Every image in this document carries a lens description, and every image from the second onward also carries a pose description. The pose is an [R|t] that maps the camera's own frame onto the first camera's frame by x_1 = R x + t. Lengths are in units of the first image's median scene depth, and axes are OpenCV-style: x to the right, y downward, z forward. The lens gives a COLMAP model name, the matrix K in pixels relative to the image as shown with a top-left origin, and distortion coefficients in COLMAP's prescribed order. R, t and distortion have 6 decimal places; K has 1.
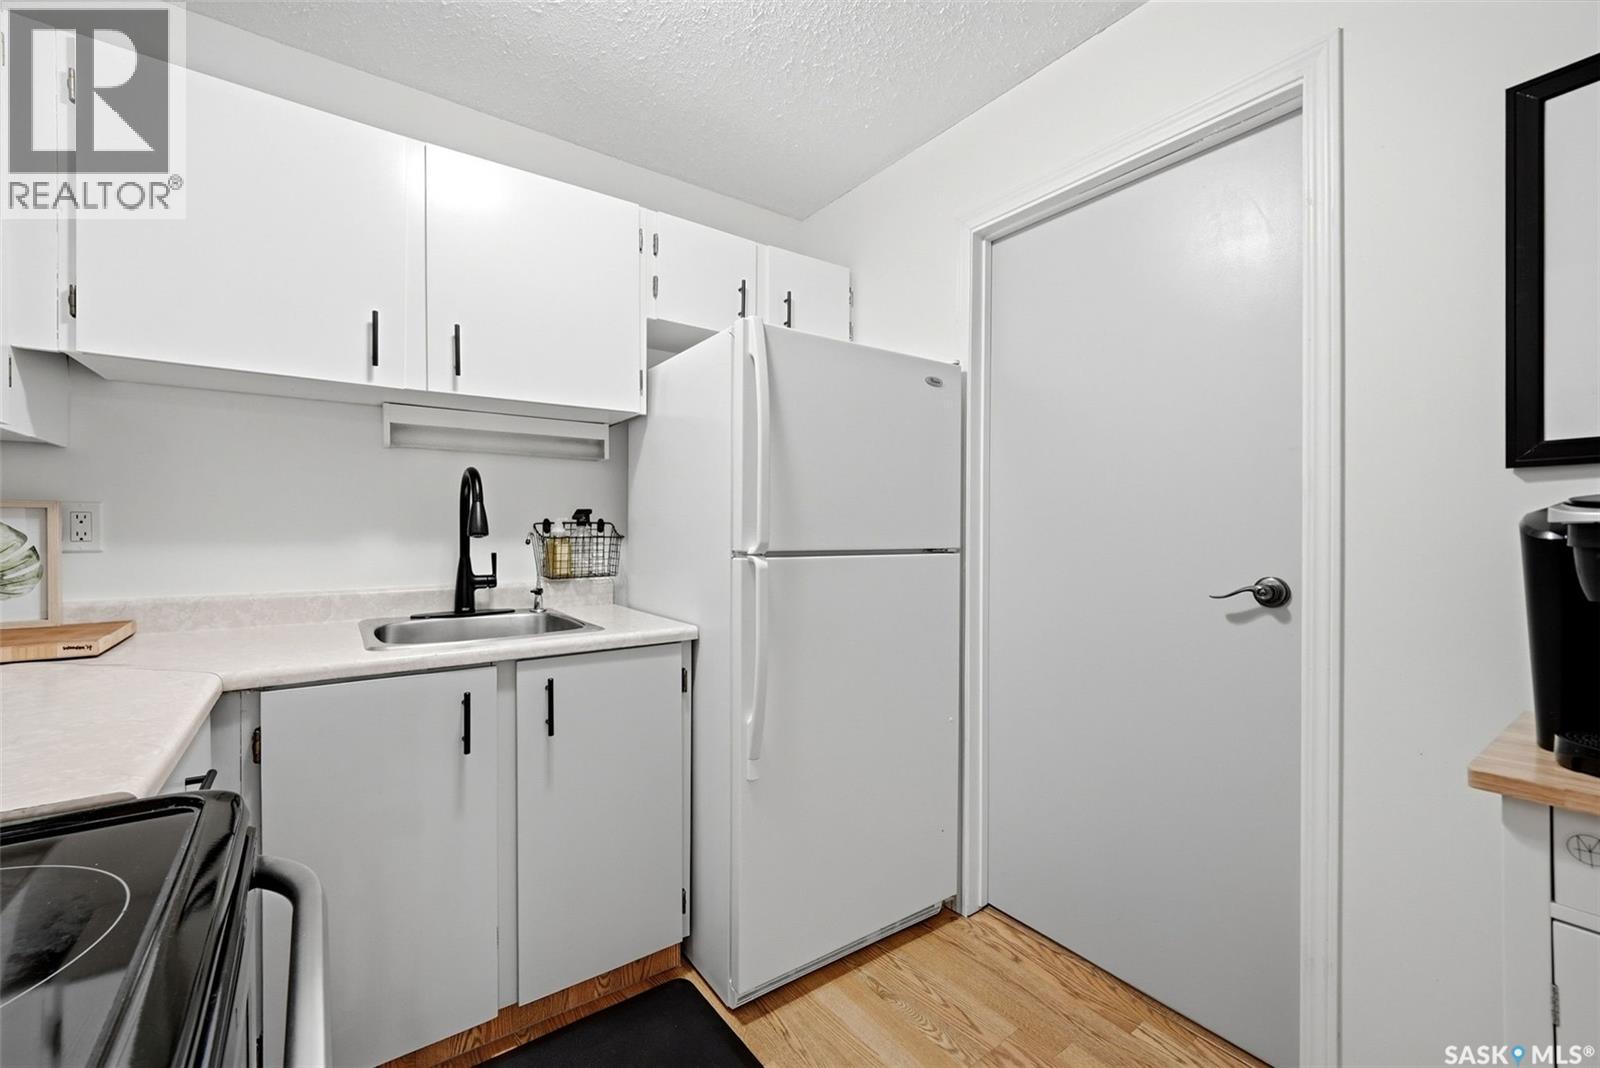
lens RADIAL K [[660.3, 0, 800.0], [0, 660.3, 534.0], [0, 0, 1]] dist [-0.002574, 0.000791]
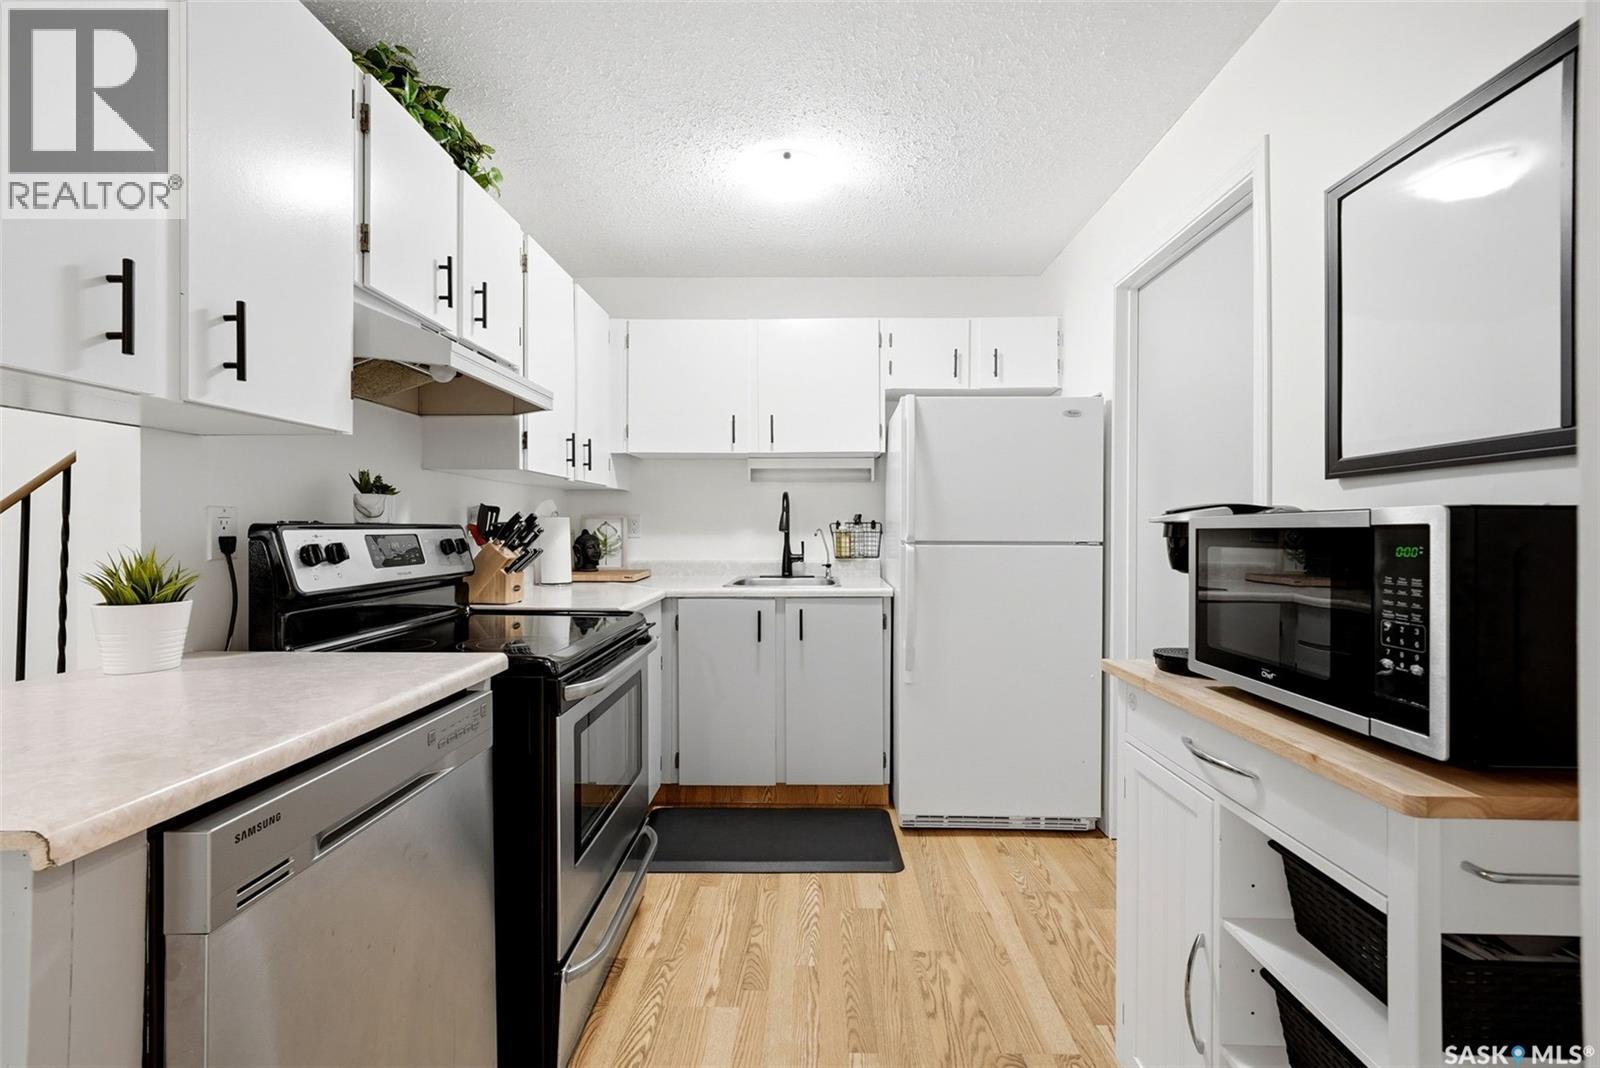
lens RADIAL K [[724.1, 0, 827.6], [0, 724.1, 532.5], [0, 0, 1]] dist [0.000755, -0.000076]
pose [[0.805591, 0.003056, -0.592464, 0.699572], [-0.002827, 0.999995, 0.001314, 0.003752], [0.592465, 0.000617, 0.805596, -0.460165]]
